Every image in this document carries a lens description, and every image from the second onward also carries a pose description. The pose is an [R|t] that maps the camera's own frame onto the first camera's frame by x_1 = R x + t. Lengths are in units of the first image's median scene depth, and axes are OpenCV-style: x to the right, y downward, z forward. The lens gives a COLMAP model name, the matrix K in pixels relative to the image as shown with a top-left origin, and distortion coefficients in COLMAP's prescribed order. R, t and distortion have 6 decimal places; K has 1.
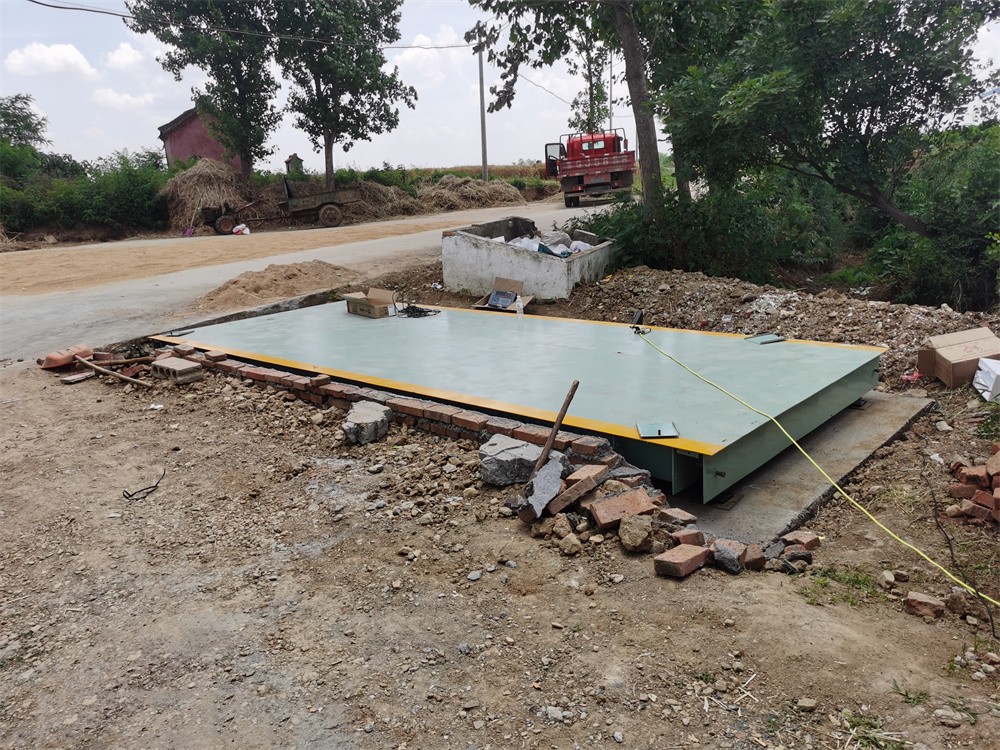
lens RADIAL K [[777.0, 0, 500.0], [0, 777.0, 375.0], [0, 0, 1]] dist [0.068694, -0.063006]
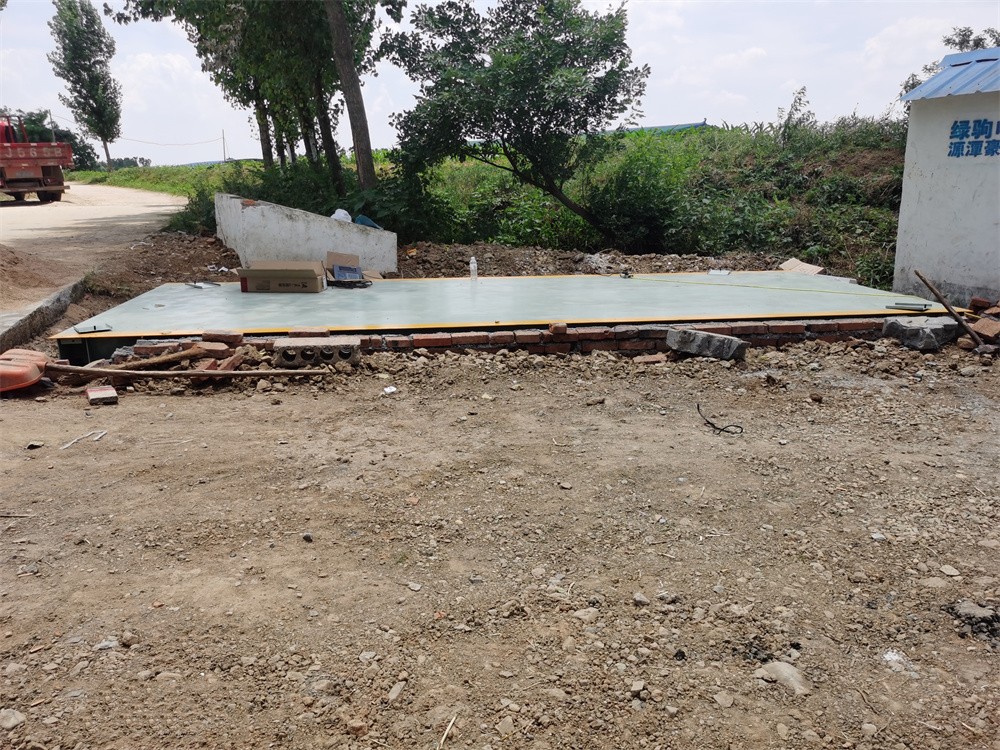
lens RADIAL K [[783.9, 0, 486.3], [0, 783.9, 373.7], [0, 0, 1]] dist [0.013442, 0.006474]
pose [[0.645919, -0.128864, 0.752451, -1.096971], [0.153902, 0.987394, 0.036986, 0.011863], [-0.747732, 0.091914, 0.657609, 0.545411]]
